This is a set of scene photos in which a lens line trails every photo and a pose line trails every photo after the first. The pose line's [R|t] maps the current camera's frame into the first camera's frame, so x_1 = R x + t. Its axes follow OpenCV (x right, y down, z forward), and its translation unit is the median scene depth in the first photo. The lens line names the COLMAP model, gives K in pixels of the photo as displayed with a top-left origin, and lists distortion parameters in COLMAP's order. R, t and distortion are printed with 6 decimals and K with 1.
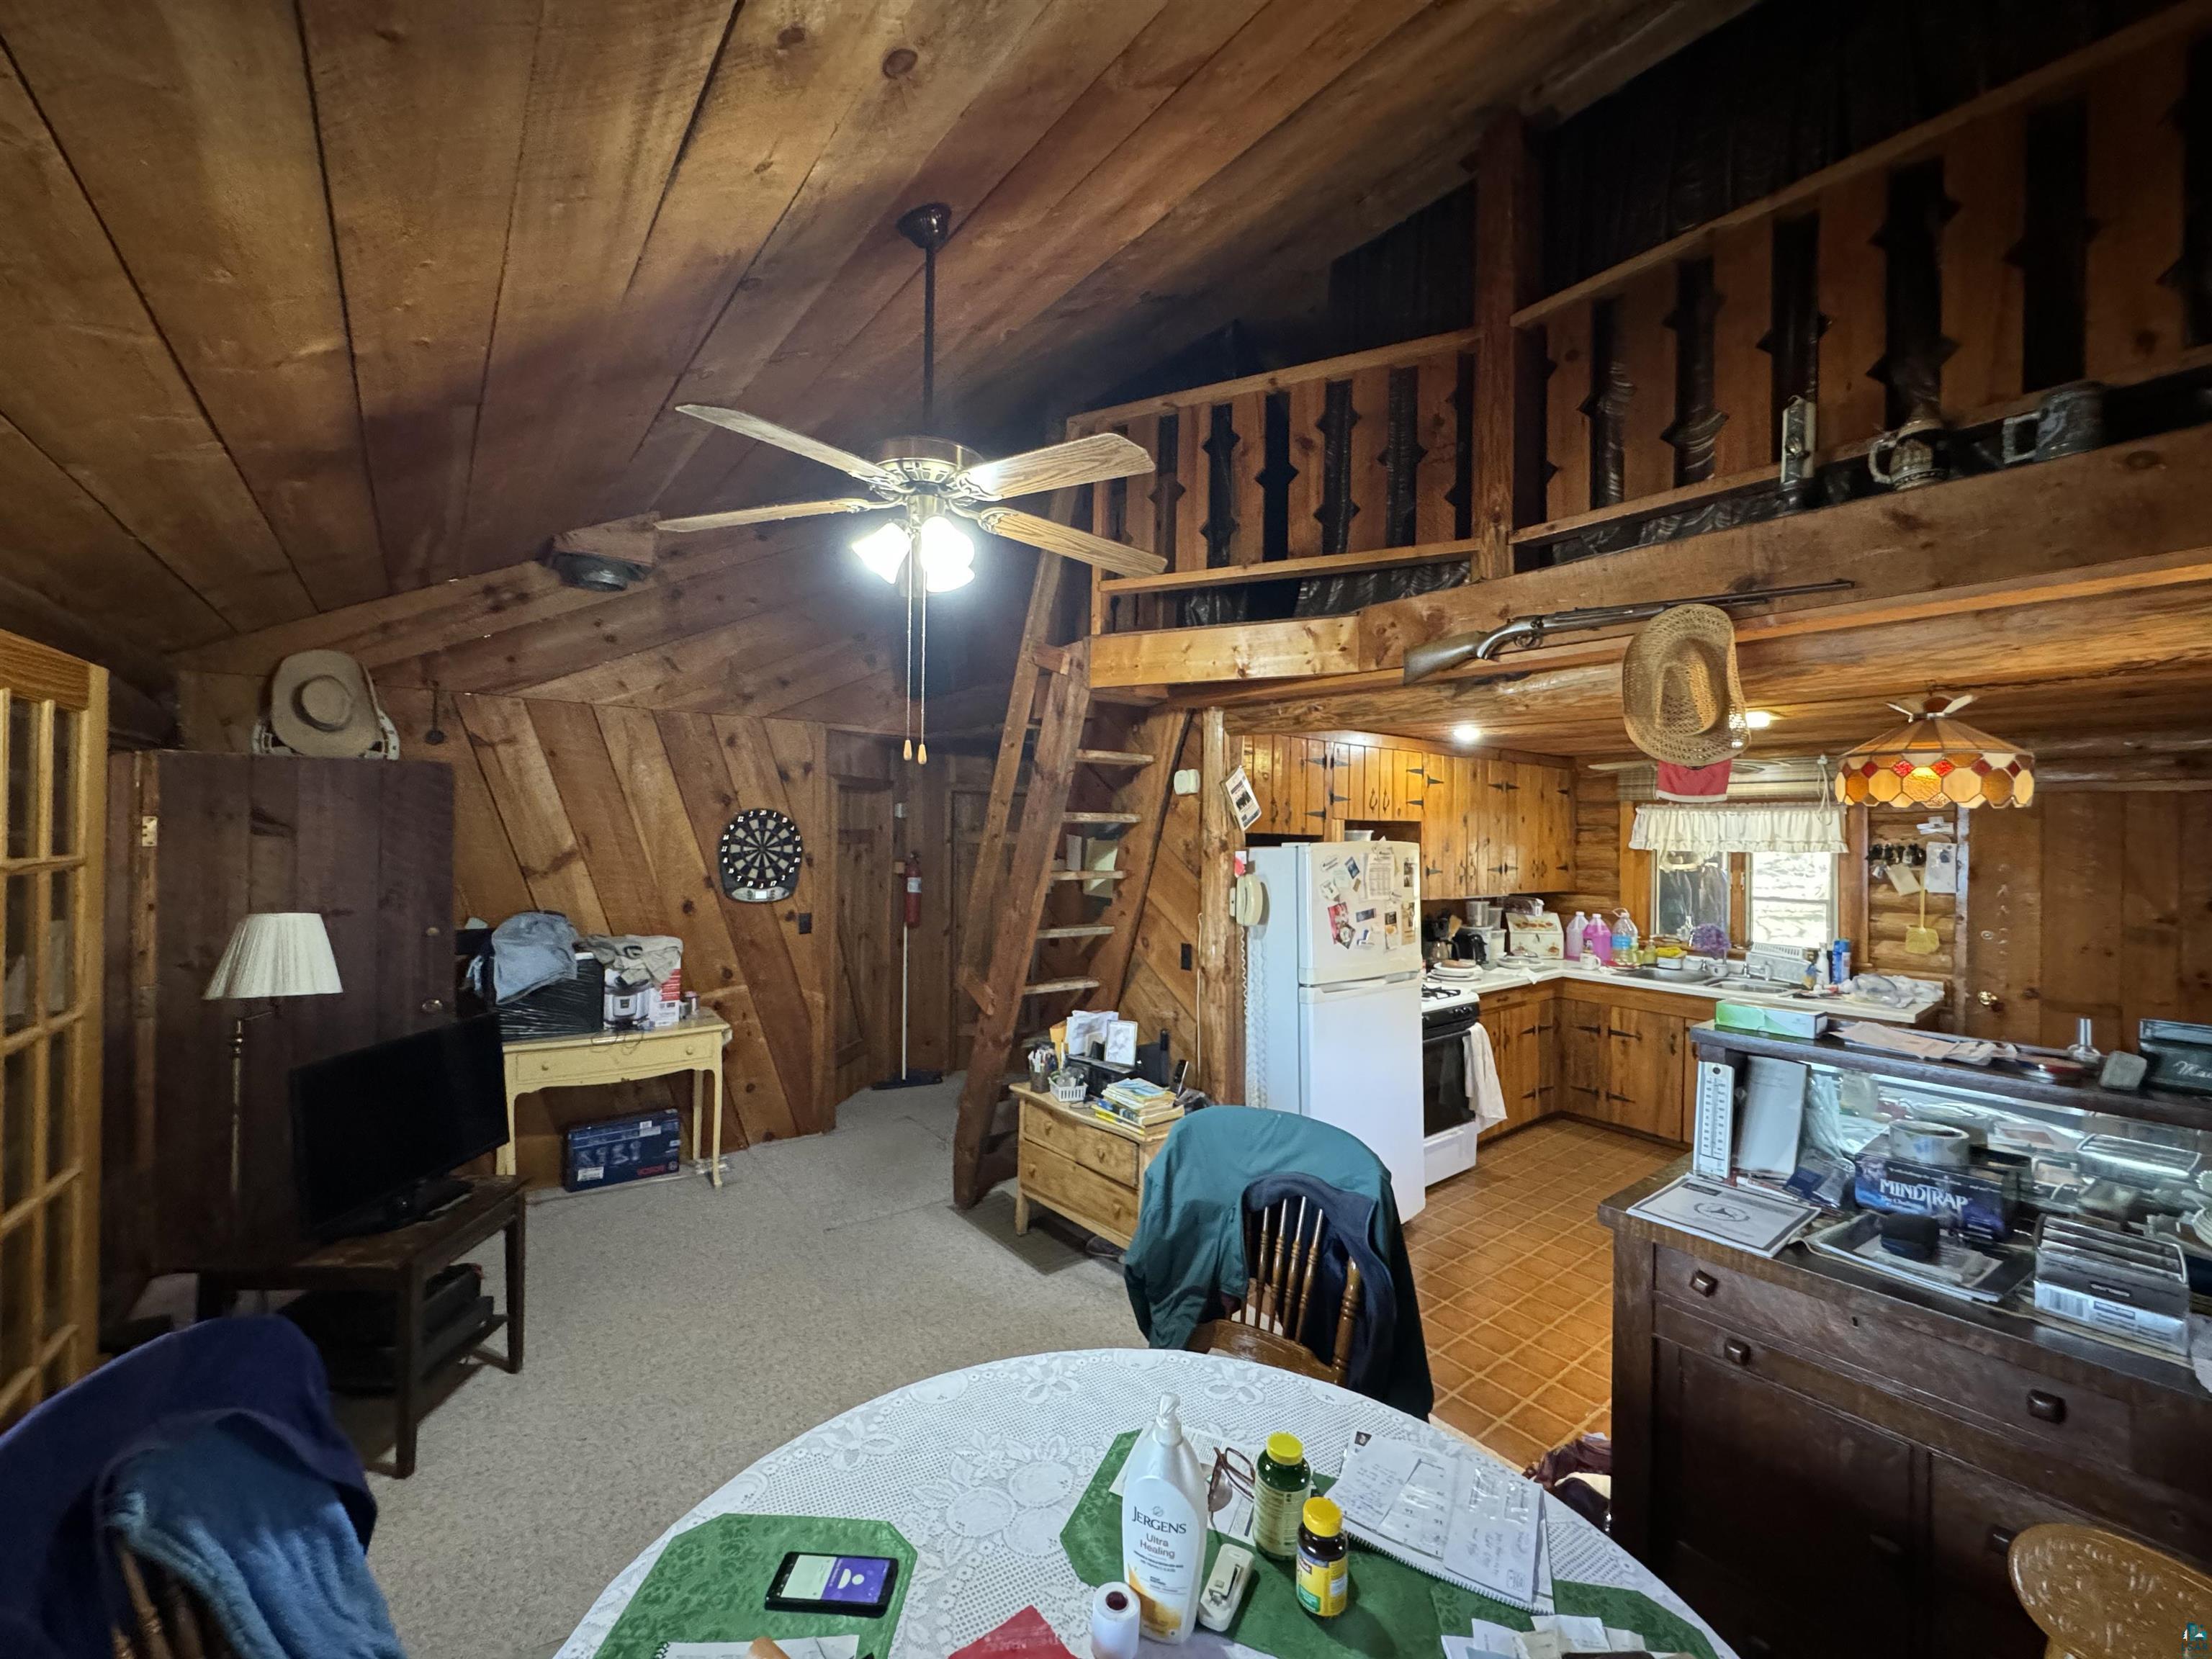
lens RADIAL K [[885.4, 0, 1105.3], [0, 885.4, 832.0], [0, 0, 1]] dist [-0.000366, 0.000038]
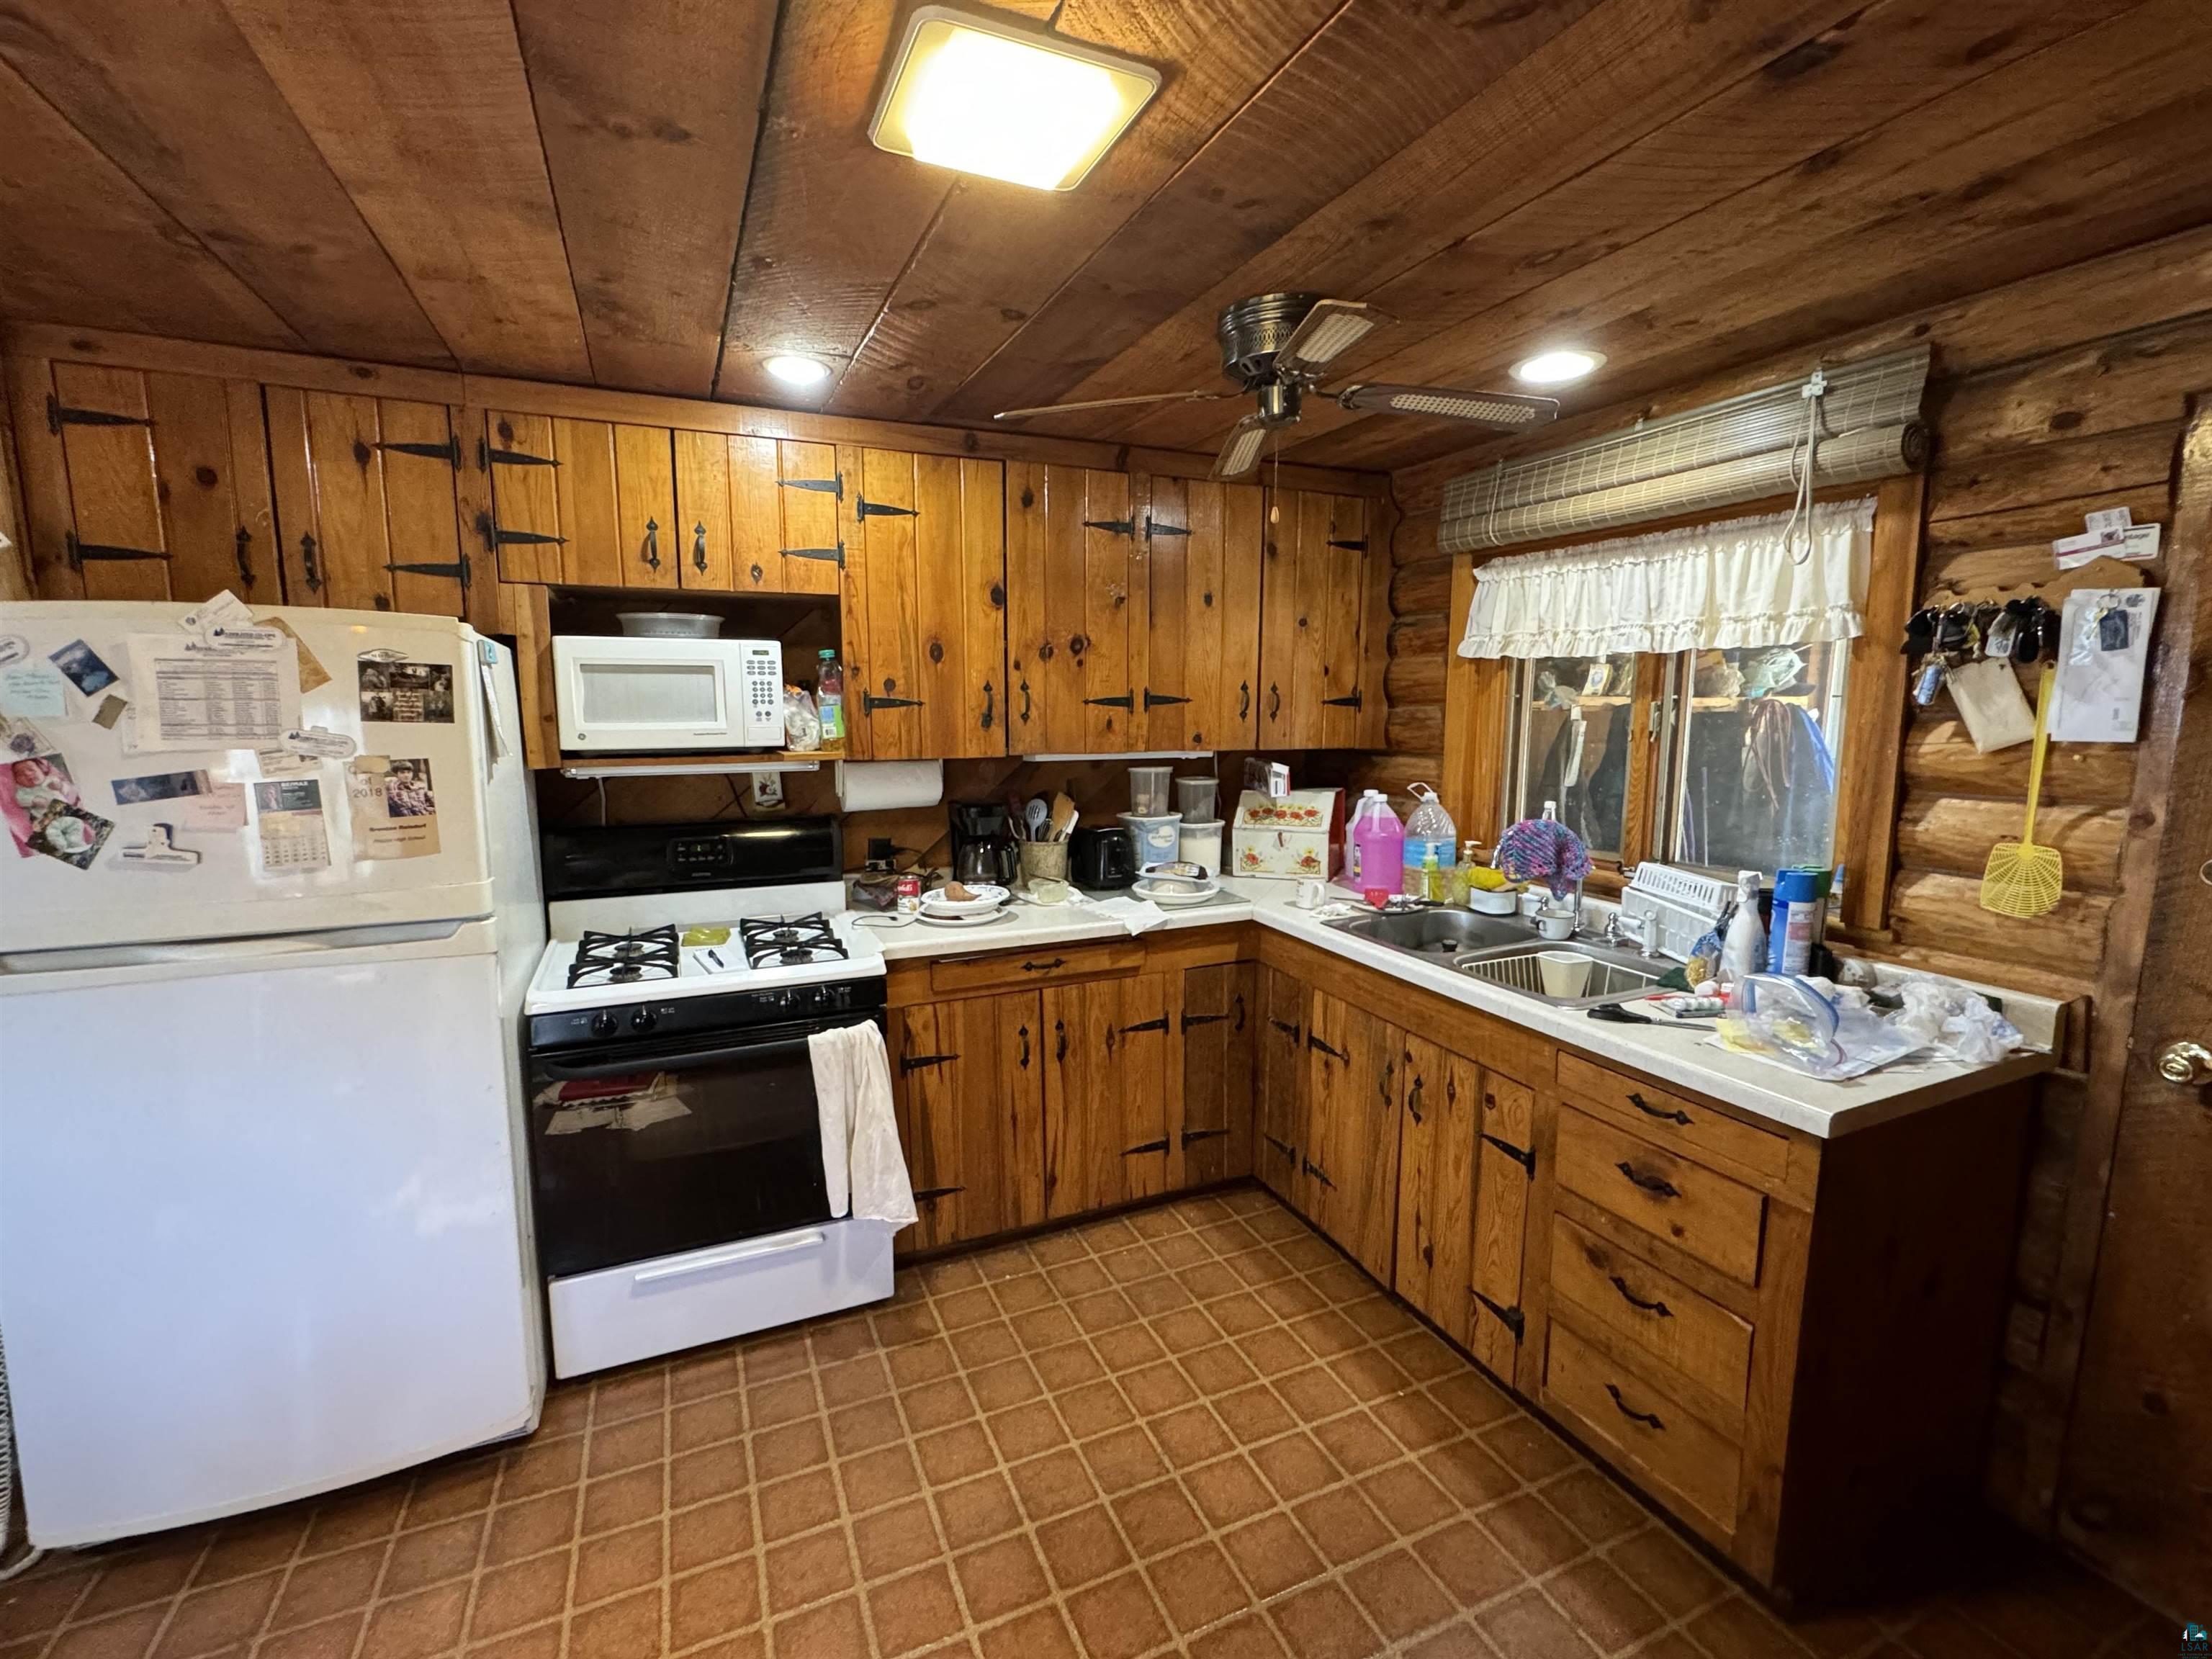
lens RADIAL K [[977.0, 0, 1107.4], [0, 977.0, 826.2], [0, 0, 1]] dist [0.001025, 0.000096]
pose [[0.970993, 0.020022, -0.238269, 0.647669], [0.011538, 0.991404, 0.130329, 0.046309], [0.238830, -0.129297, 0.962415, 0.531628]]
